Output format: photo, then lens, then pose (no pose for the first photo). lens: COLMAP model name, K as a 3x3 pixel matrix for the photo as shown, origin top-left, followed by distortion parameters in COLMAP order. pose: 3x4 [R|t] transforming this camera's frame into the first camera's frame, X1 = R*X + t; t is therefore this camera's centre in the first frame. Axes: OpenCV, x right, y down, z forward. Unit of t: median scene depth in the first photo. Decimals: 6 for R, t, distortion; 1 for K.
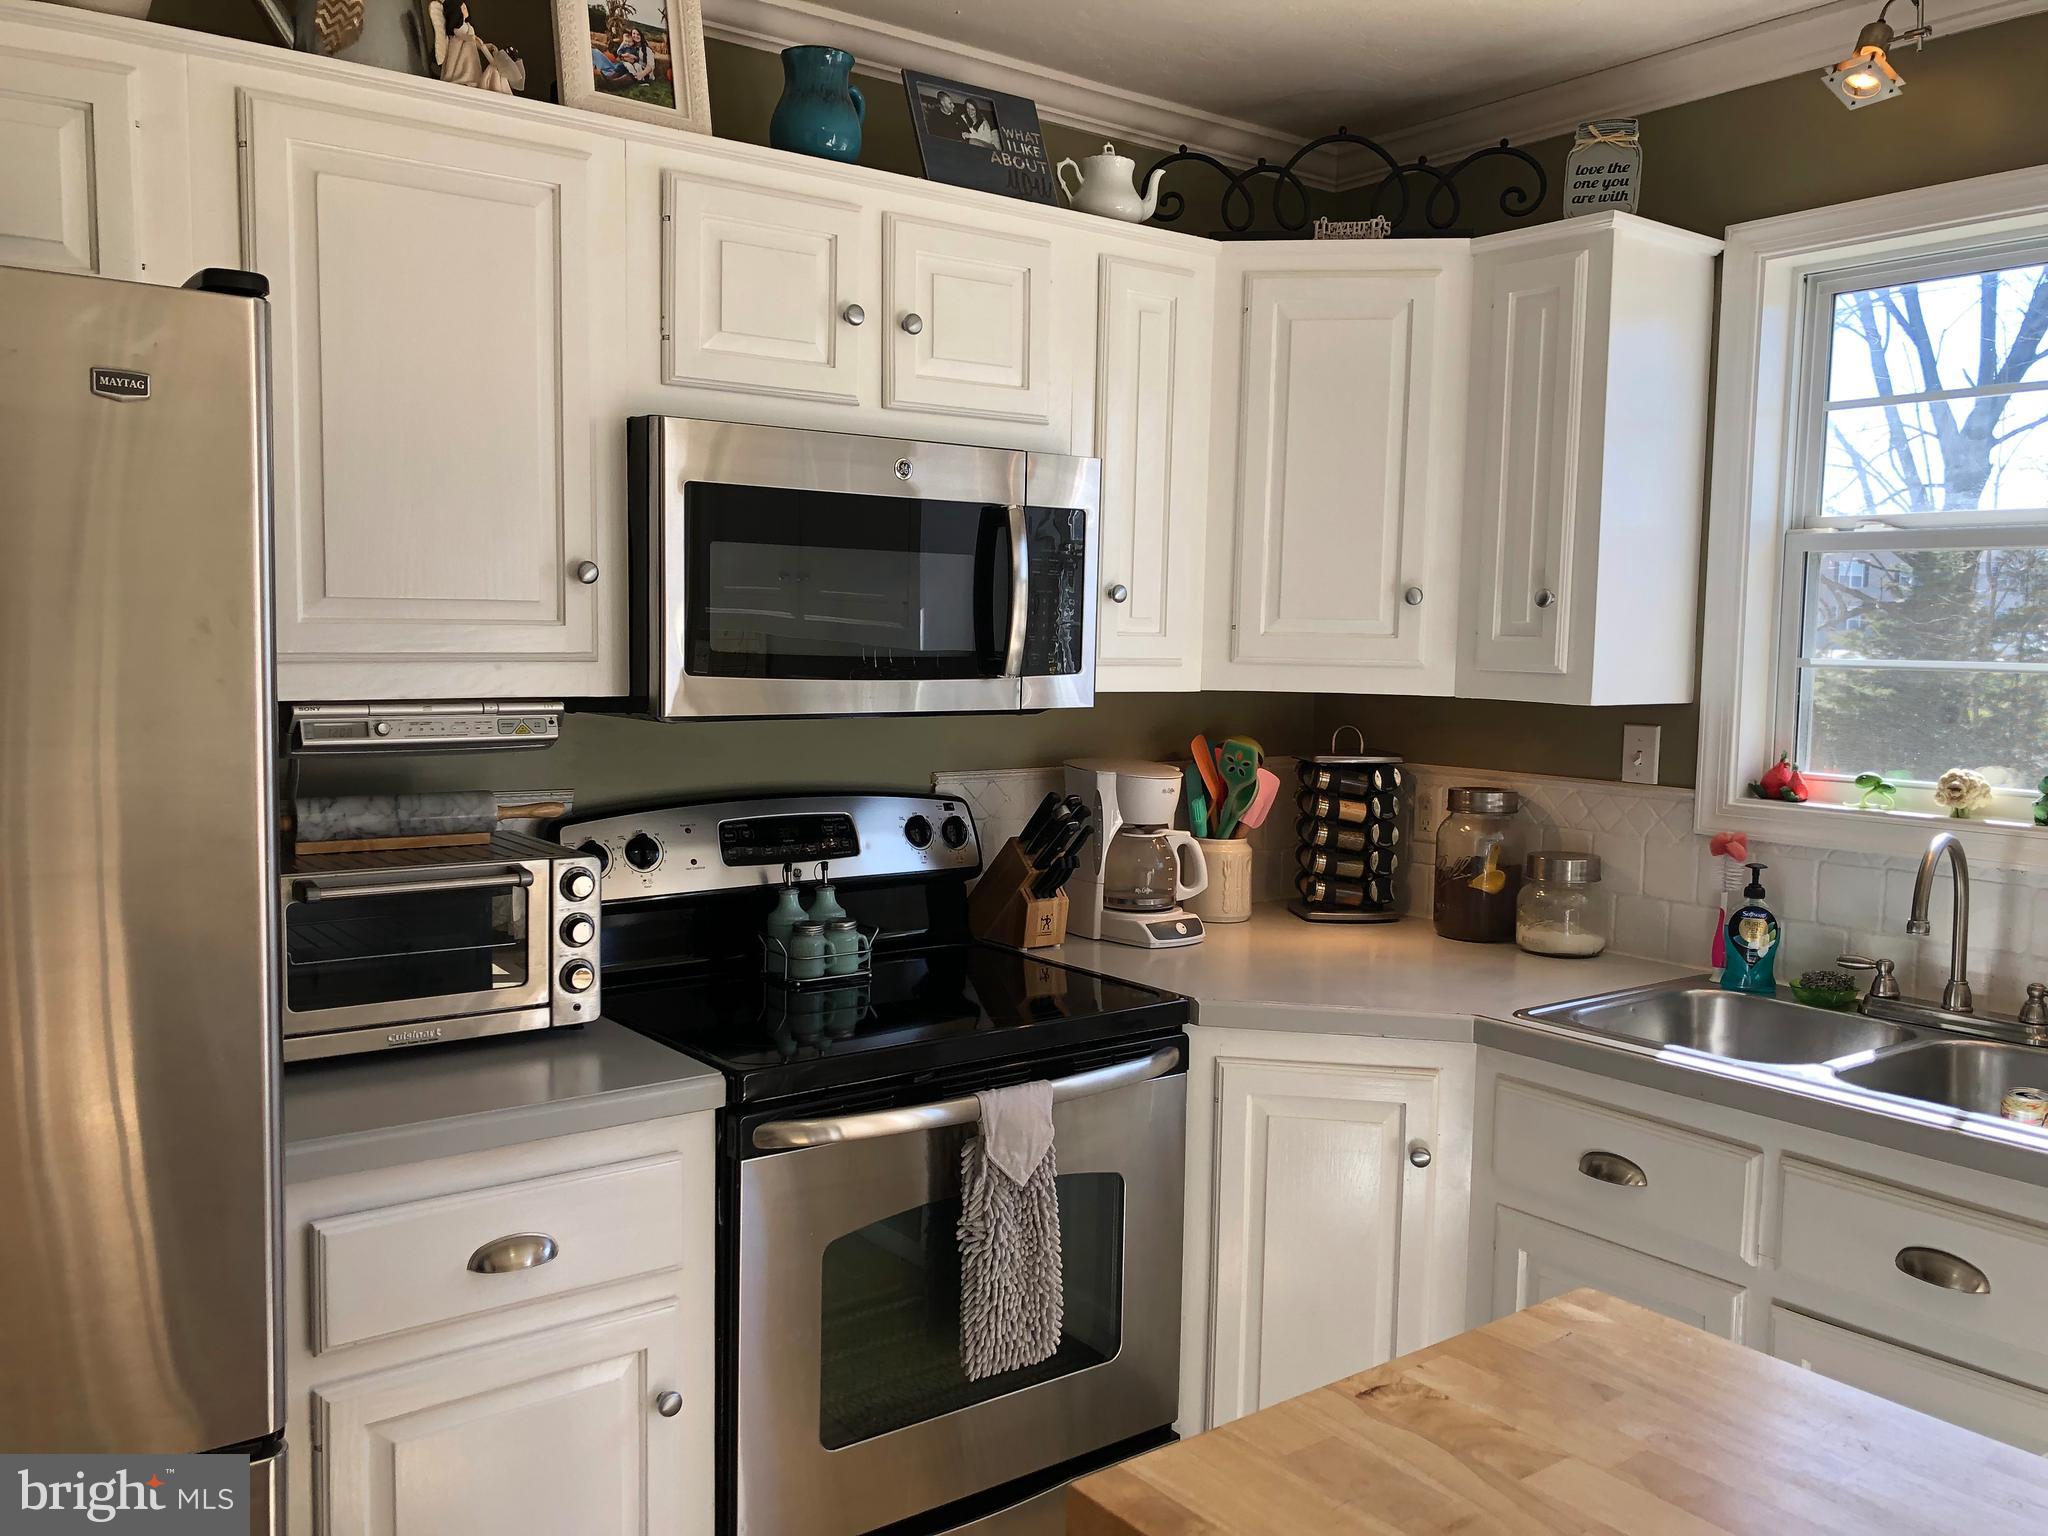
lens RADIAL K [[1661.8, 0, 1025.1], [0, 1661.8, 757.8], [0, 0, 1]] dist [0.016591, -0.036993]
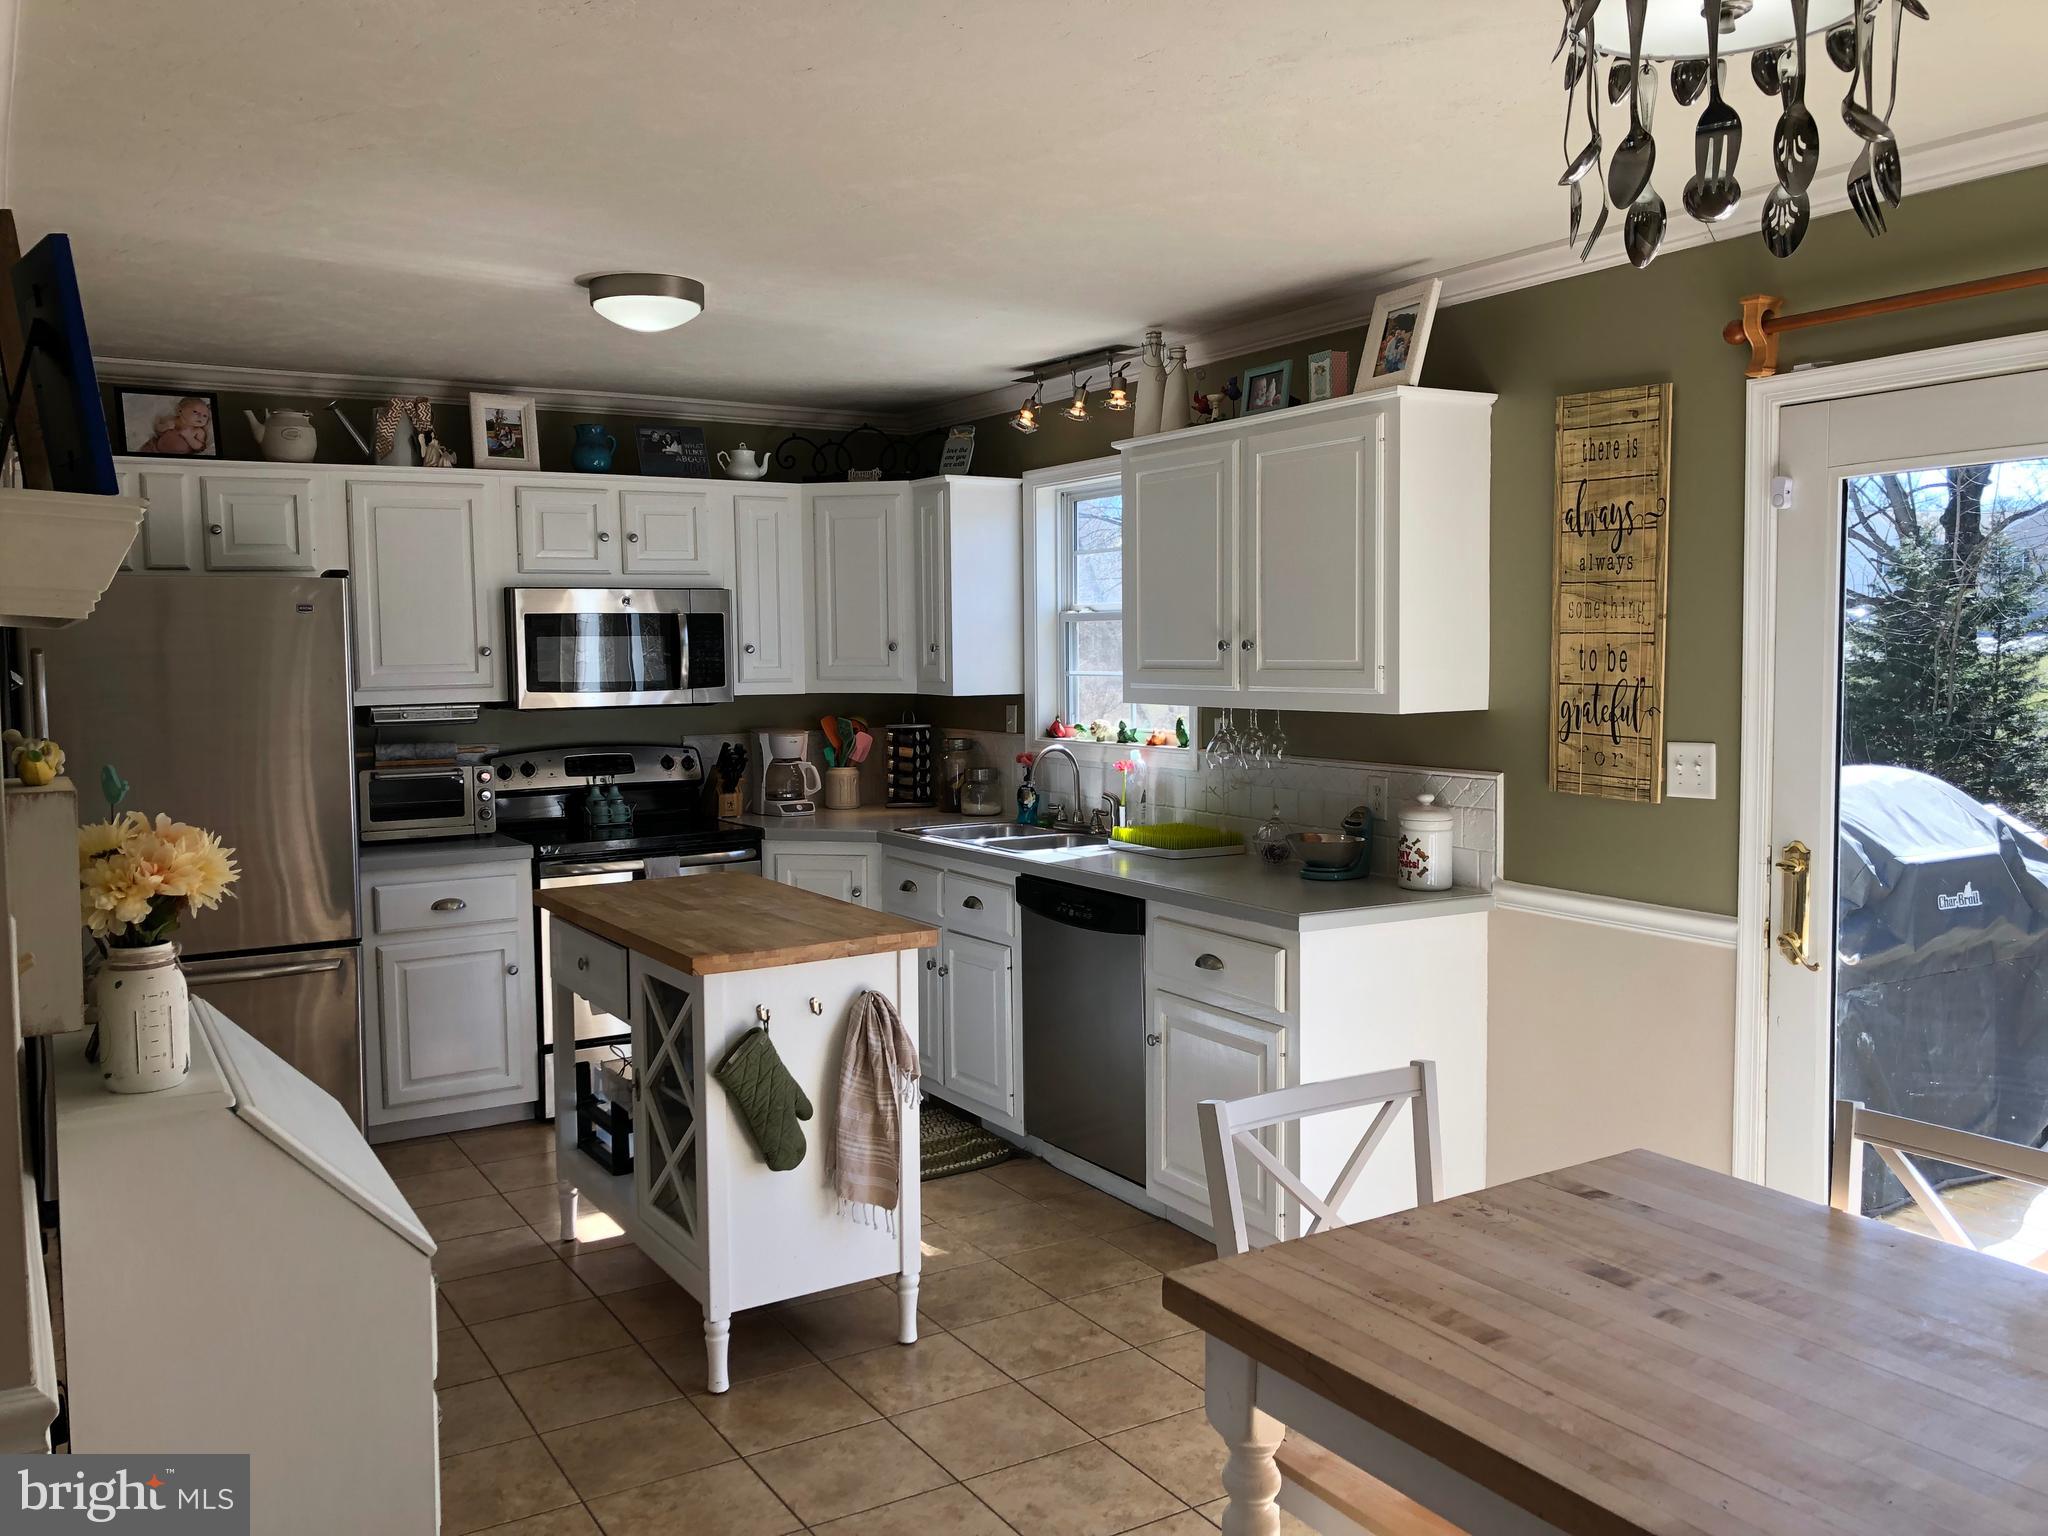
lens RADIAL K [[1661.8, 0, 1040.9], [0, 1661.8, 756.0], [0, 0, 1]] dist [0.016591, -0.036993]
pose [[0.995537, -0.022936, -0.091537, 0.682957], [0.021886, 0.999683, -0.012458, 0.081825], [0.091794, 0.010399, 0.995724, -1.218441]]
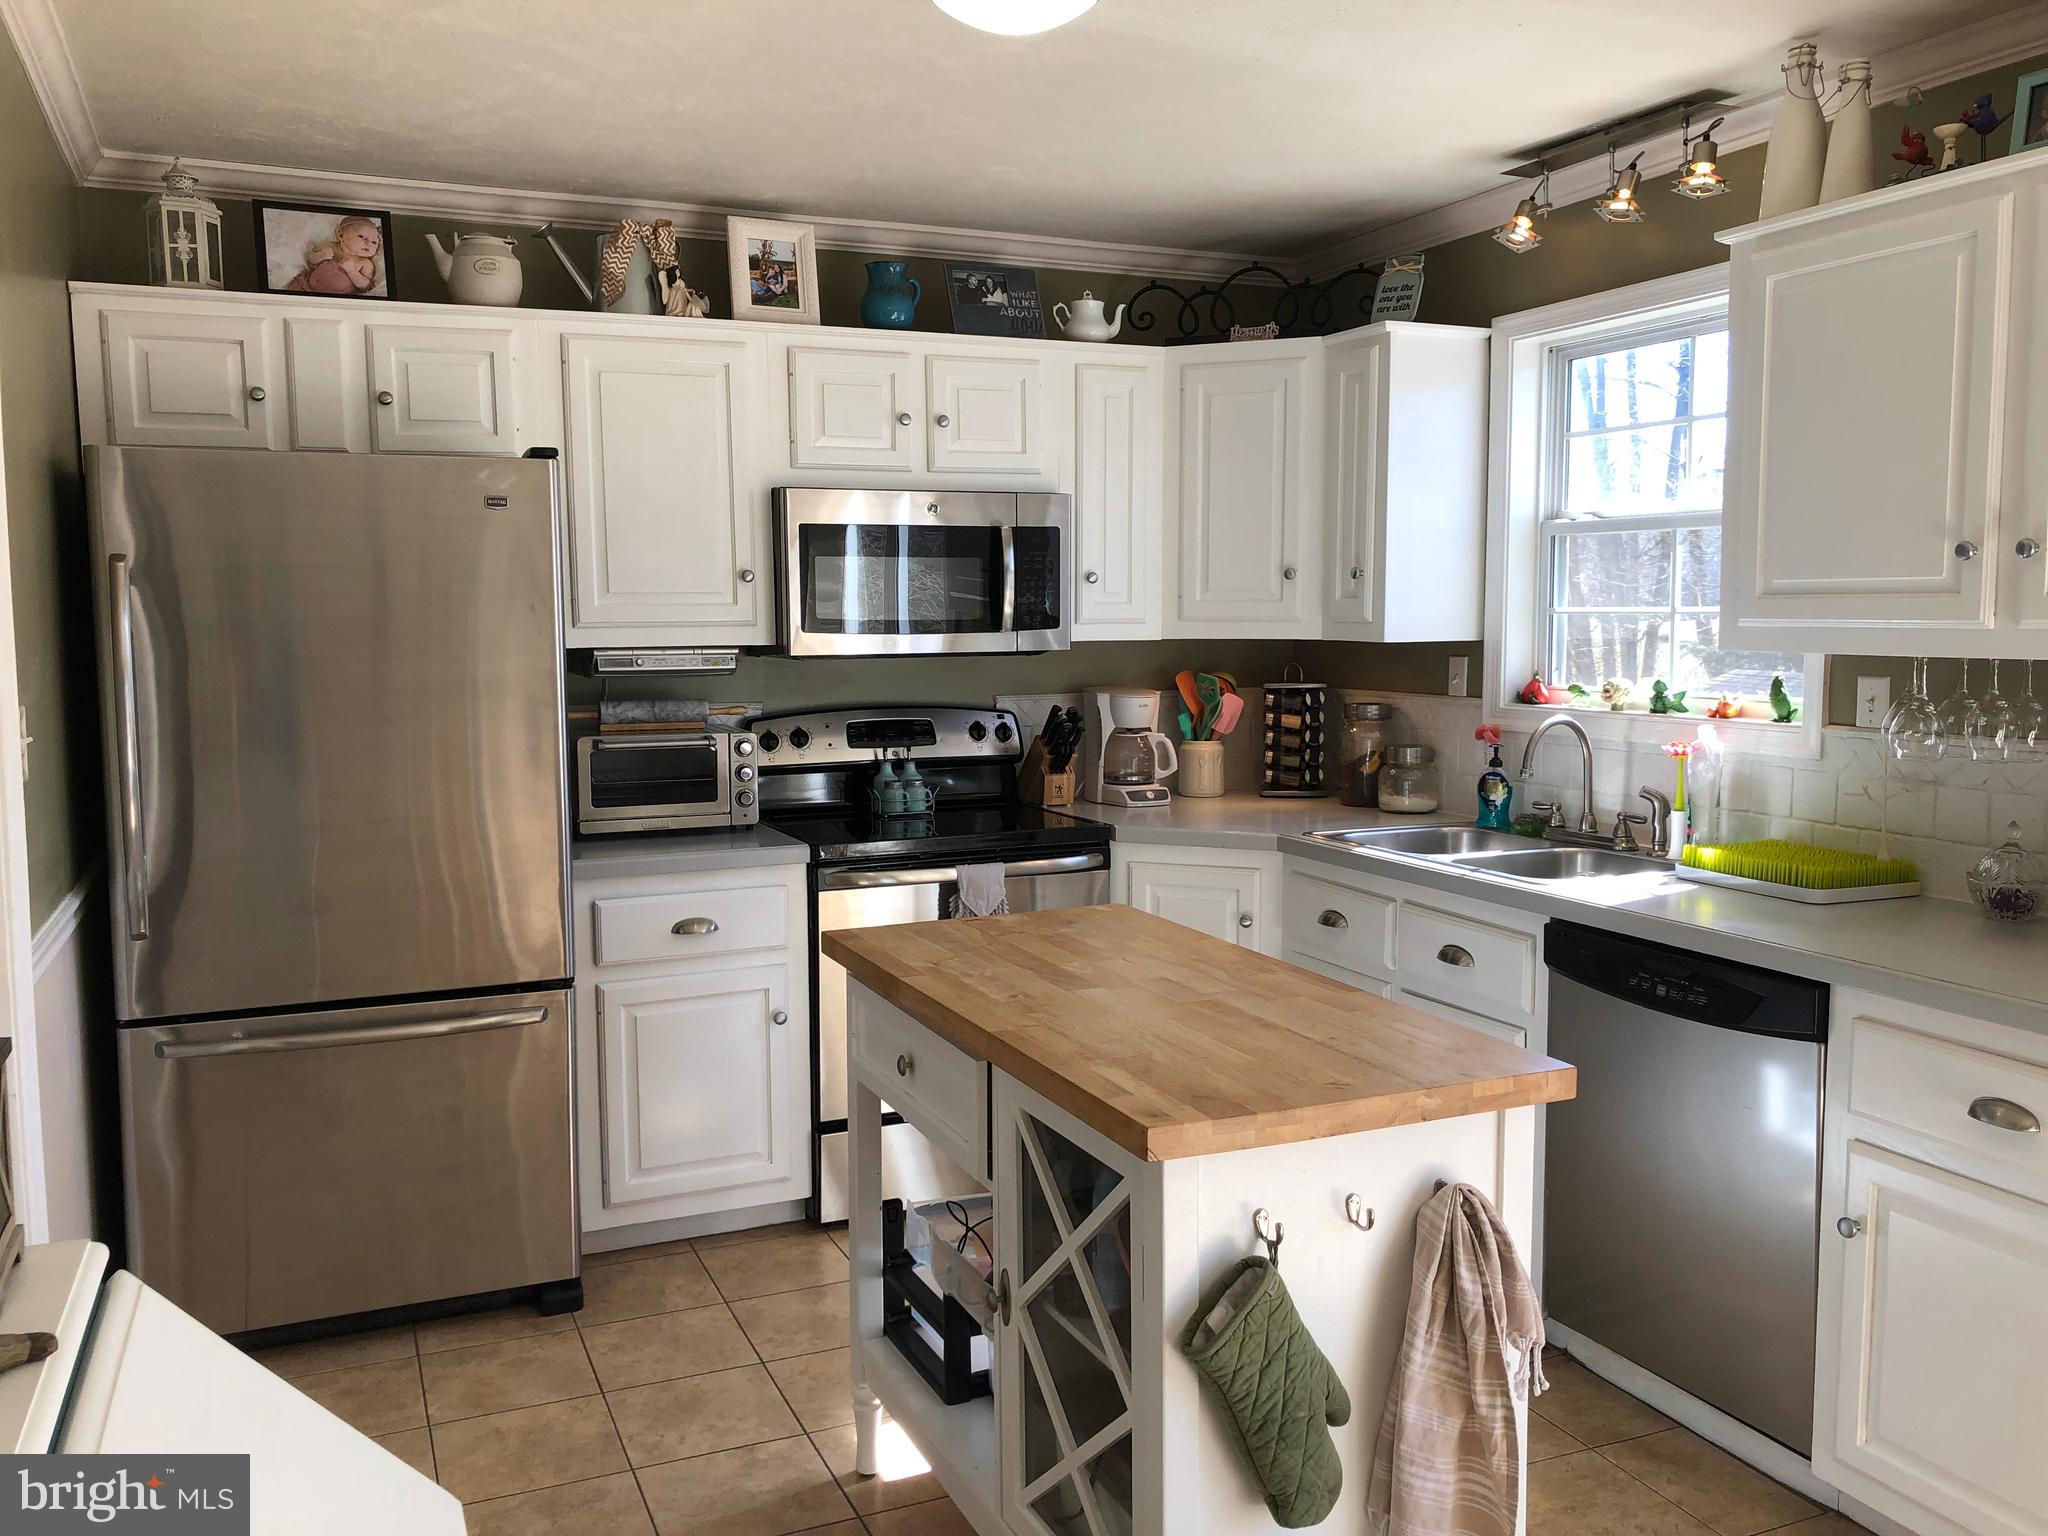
lens RADIAL K [[1661.8, 0, 1022.9], [0, 1661.8, 778.4], [0, 0, 1]] dist [0.016591, -0.036993]
pose [[0.971273, -0.000120, -0.237967, 0.397426], [0.005289, 0.999764, 0.021080, 0.062958], [0.237908, -0.021733, 0.971044, -0.598871]]
